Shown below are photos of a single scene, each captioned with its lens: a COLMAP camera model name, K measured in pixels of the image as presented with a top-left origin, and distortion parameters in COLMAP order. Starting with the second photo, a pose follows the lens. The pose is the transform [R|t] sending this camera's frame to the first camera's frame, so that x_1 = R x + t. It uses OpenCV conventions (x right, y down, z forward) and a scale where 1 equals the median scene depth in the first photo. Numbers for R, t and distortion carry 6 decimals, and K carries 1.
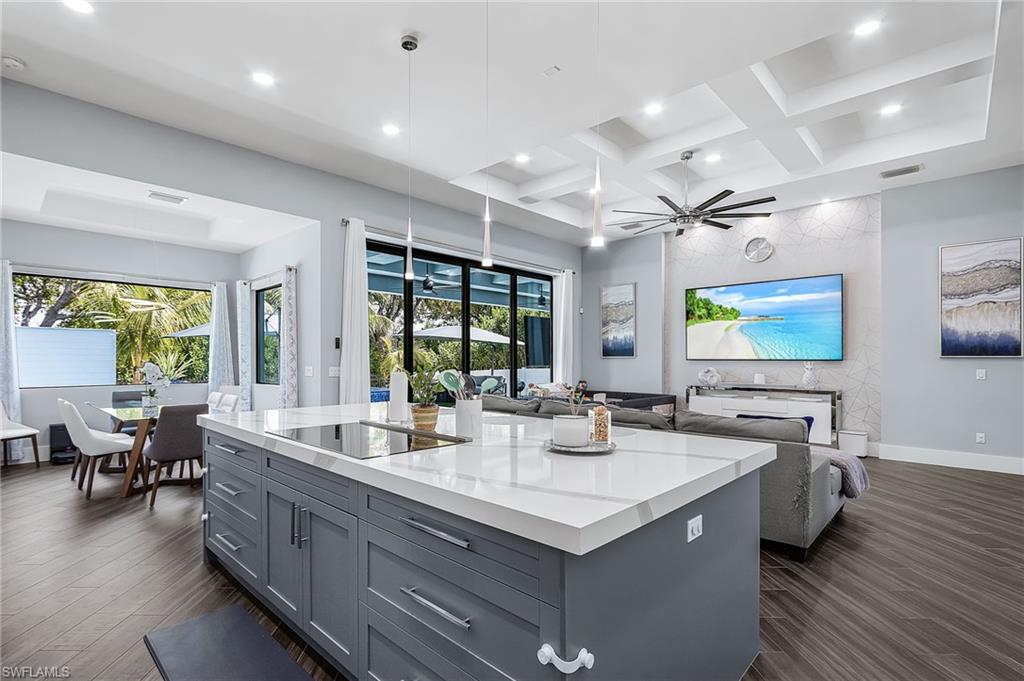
lens RADIAL K [[476.1, 0, 467.3], [0, 476.1, 355.2], [0, 0, 1]] dist [0.017387, -0.003319]
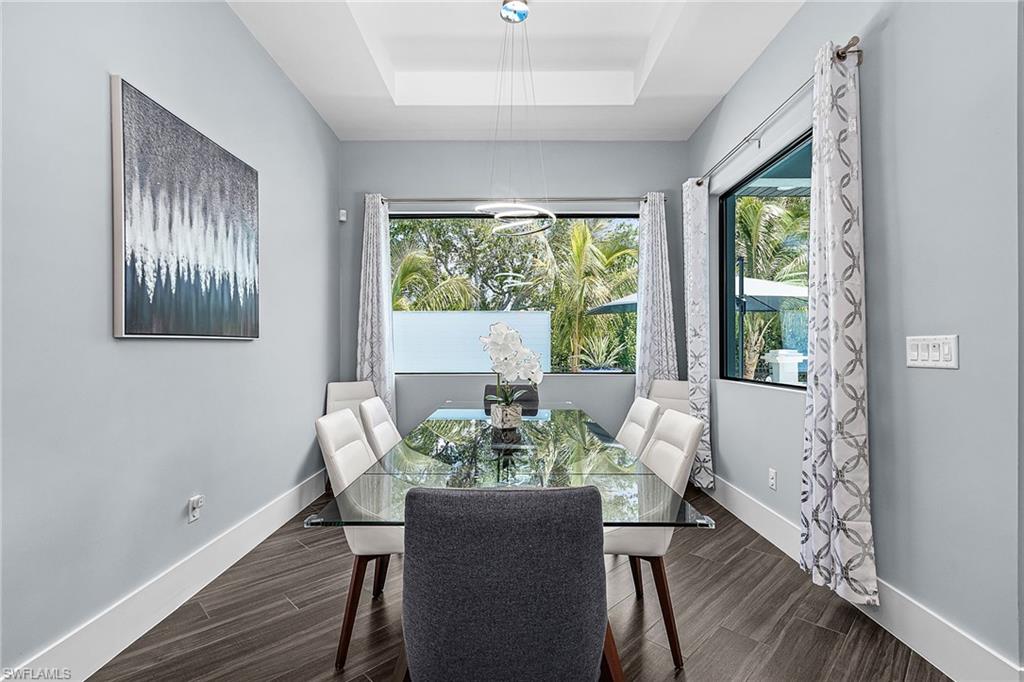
lens RADIAL K [[476.1, 0, 515.7], [0, 476.1, 349.5], [0, 0, 1]] dist [0.017387, -0.003319]
pose [[0.723213, 0.001455, -0.690623, -0.252919], [0.005639, 0.999952, 0.008011, 0.023175], [0.690602, -0.009688, 0.723171, 0.491942]]
